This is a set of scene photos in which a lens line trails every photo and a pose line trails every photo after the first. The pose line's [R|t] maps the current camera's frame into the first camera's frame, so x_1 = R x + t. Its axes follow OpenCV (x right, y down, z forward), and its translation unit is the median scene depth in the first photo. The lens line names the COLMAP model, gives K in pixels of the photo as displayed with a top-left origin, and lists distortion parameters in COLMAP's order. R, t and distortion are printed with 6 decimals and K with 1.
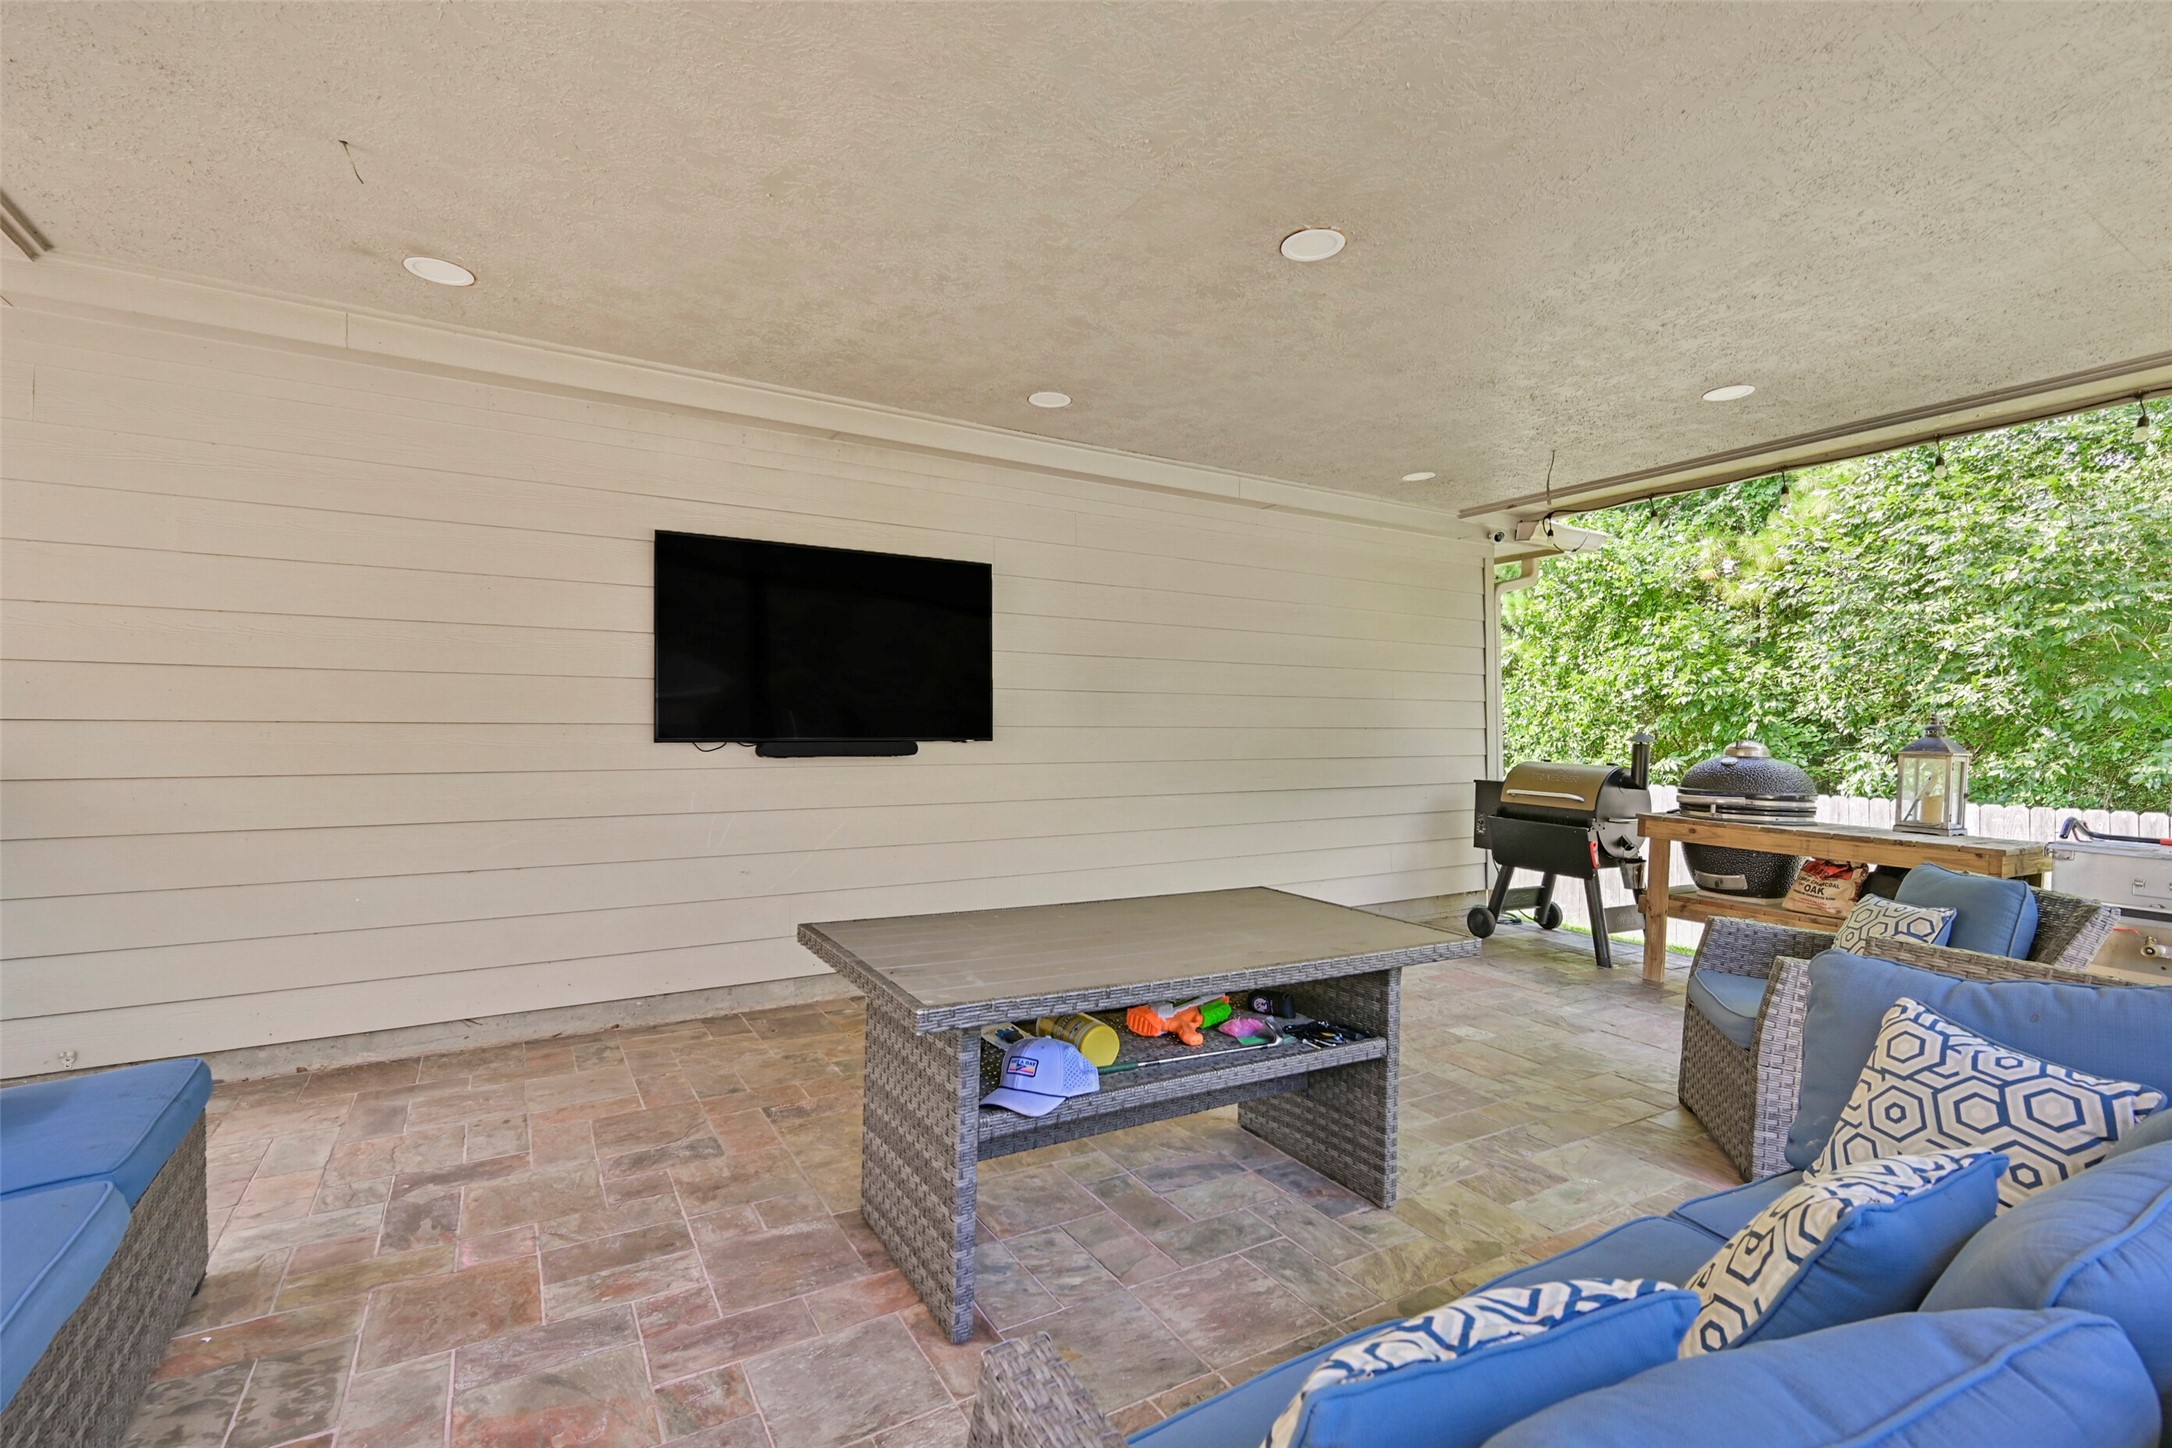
lens RADIAL K [[984.8, 0, 1086.0], [0, 984.8, 724.0], [0, 0, 1]] dist [0.011842, 0.000244]
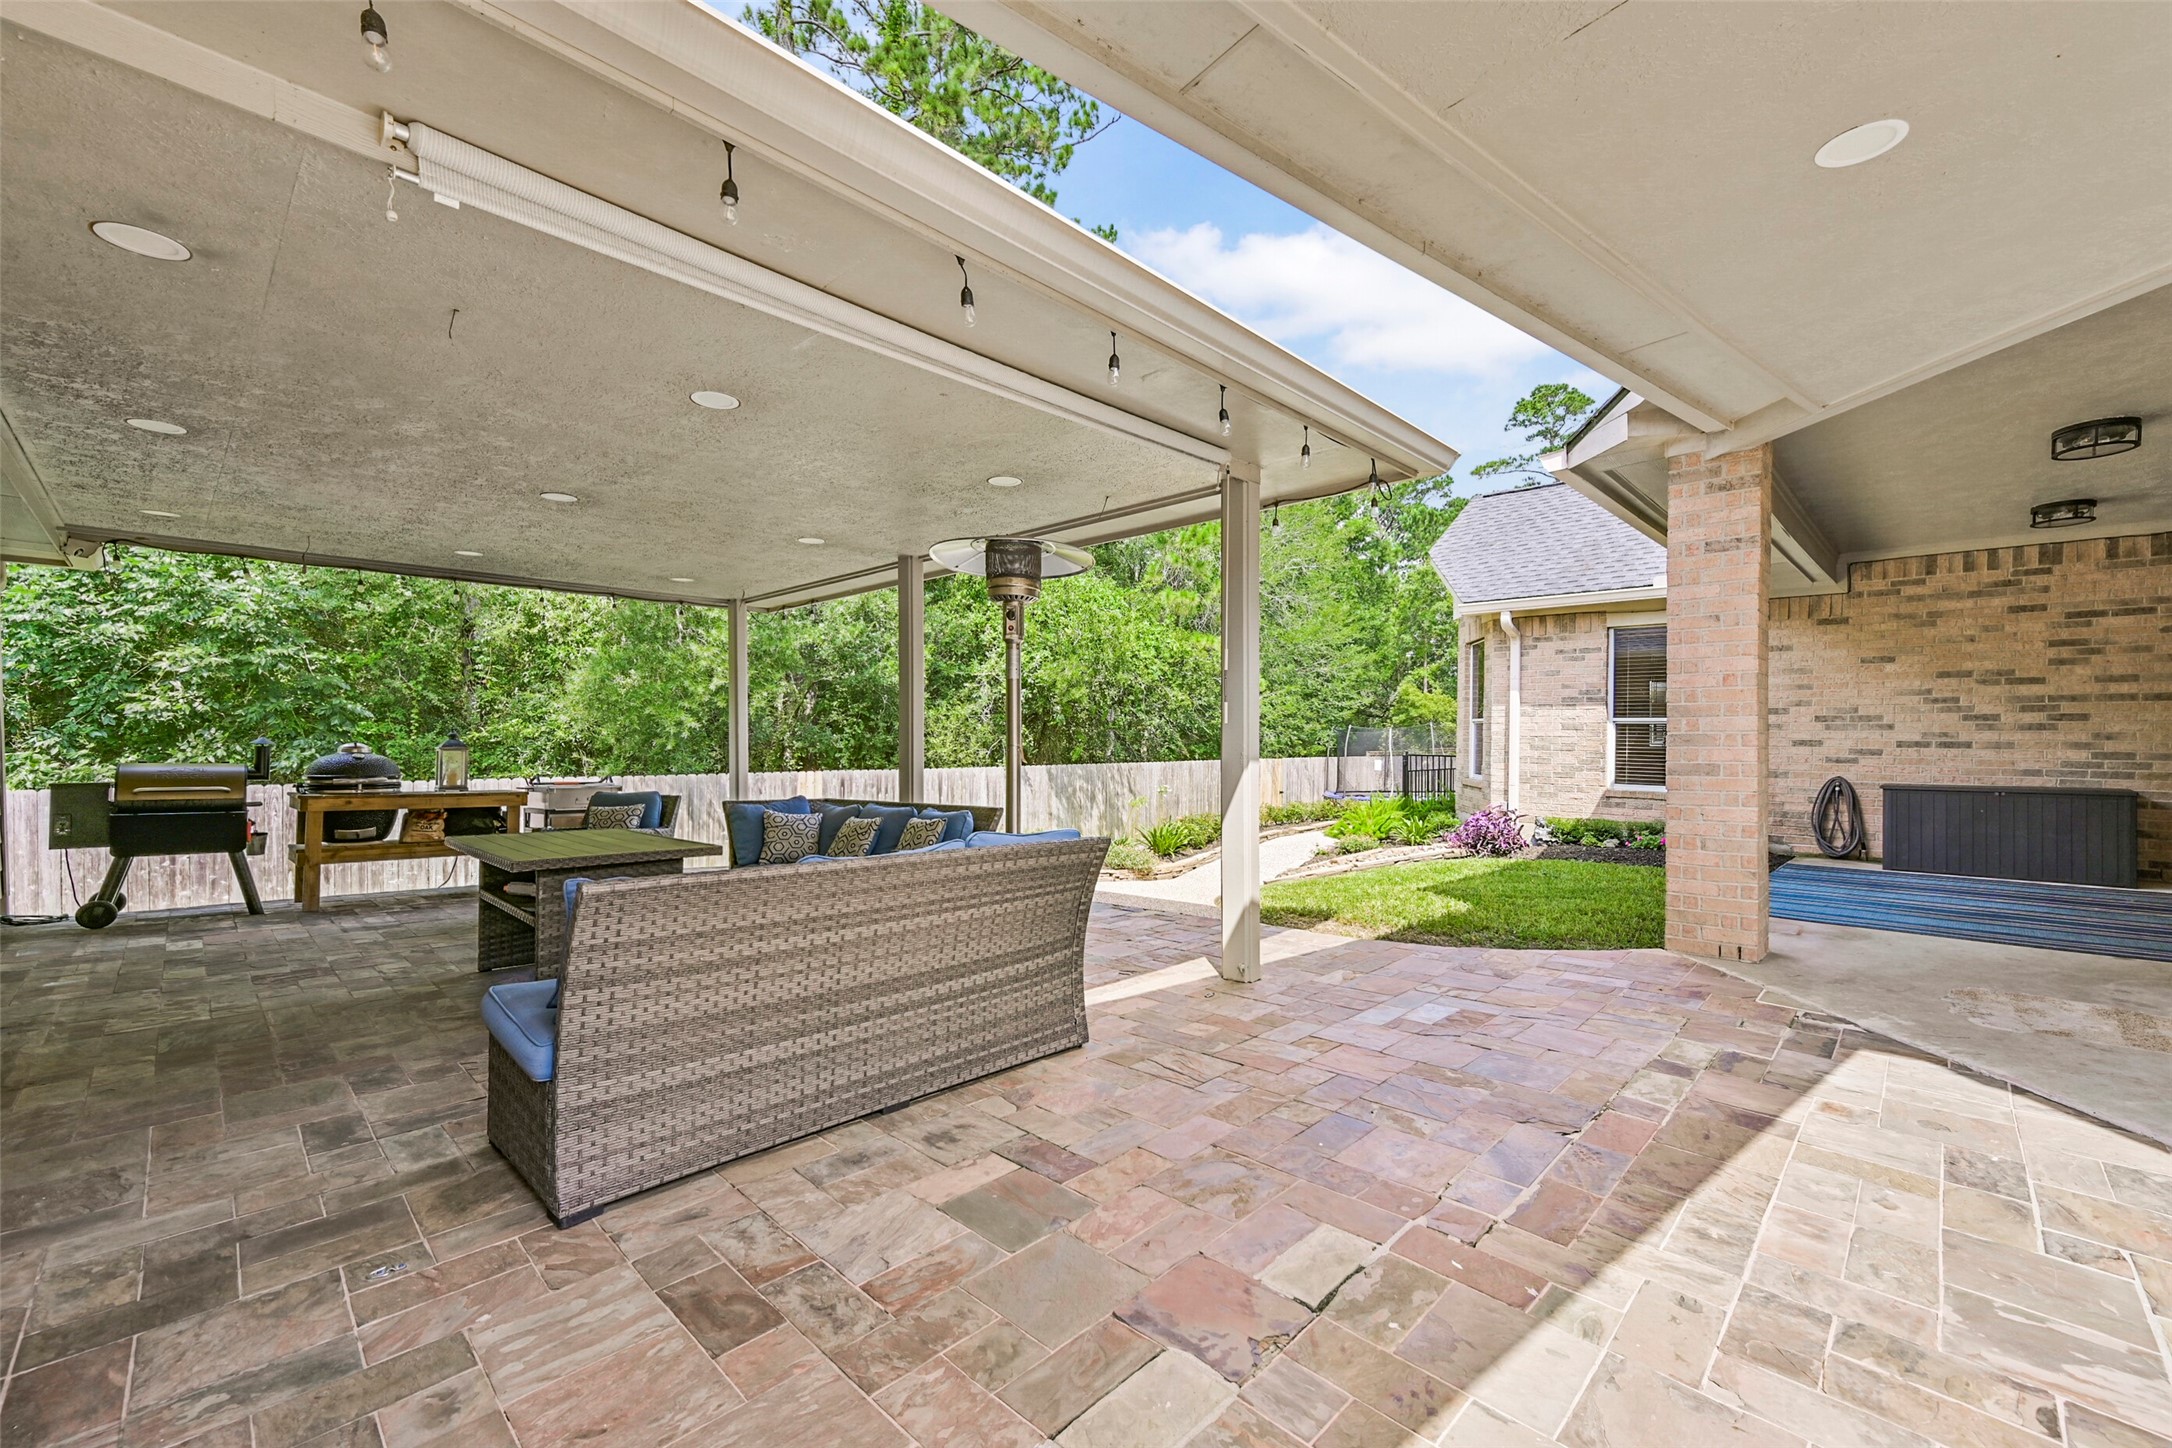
lens RADIAL K [[870.9, 0, 1101.3], [0, 870.9, 735.8], [0, 0, 1]] dist [0.000135, 0.000028]
pose [[-0.250269, -0.004155, 0.968167, -1.291180], [-0.014766, 0.999891, 0.000475, -0.017158], [-0.968064, -0.014177, -0.250303, 0.275475]]
